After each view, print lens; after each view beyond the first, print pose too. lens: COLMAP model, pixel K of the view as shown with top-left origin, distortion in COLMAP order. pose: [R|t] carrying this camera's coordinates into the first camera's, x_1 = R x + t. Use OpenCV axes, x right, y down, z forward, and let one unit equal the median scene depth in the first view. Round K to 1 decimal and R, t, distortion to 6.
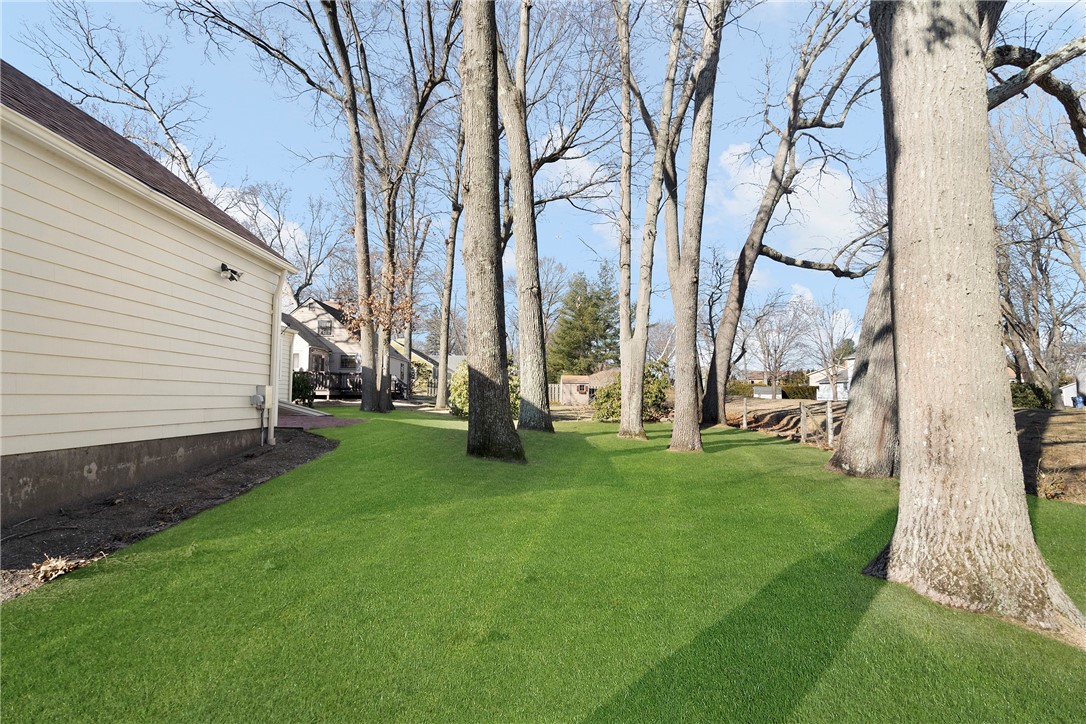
lens RADIAL K [[515.5, 0, 542.3], [0, 515.5, 337.9], [0, 0, 1]] dist [-0.001091, 0.000771]
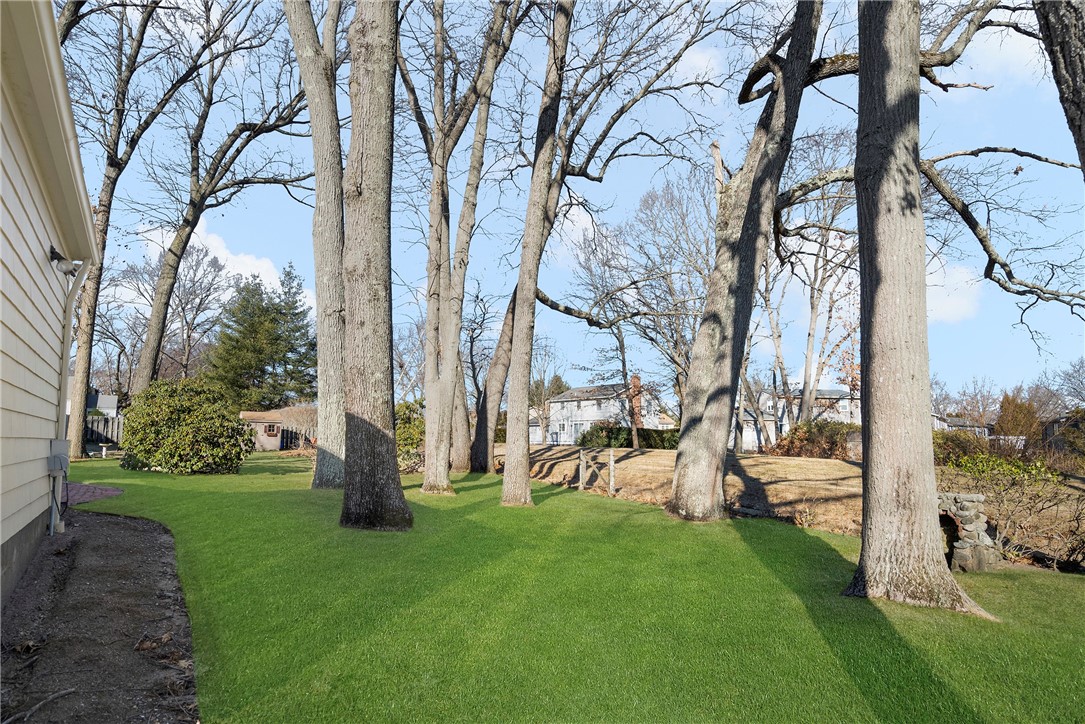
lens RADIAL K [[612.5, 0, 542.5], [0, 612.5, 362.0], [0, 0, 1]] dist [0.006275, 0.000484]
pose [[0.844893, 0.069608, 0.530388, -0.240846], [-0.065005, 0.997510, -0.027361, -0.011247], [-0.530971, -0.011361, 0.847314, 0.024858]]
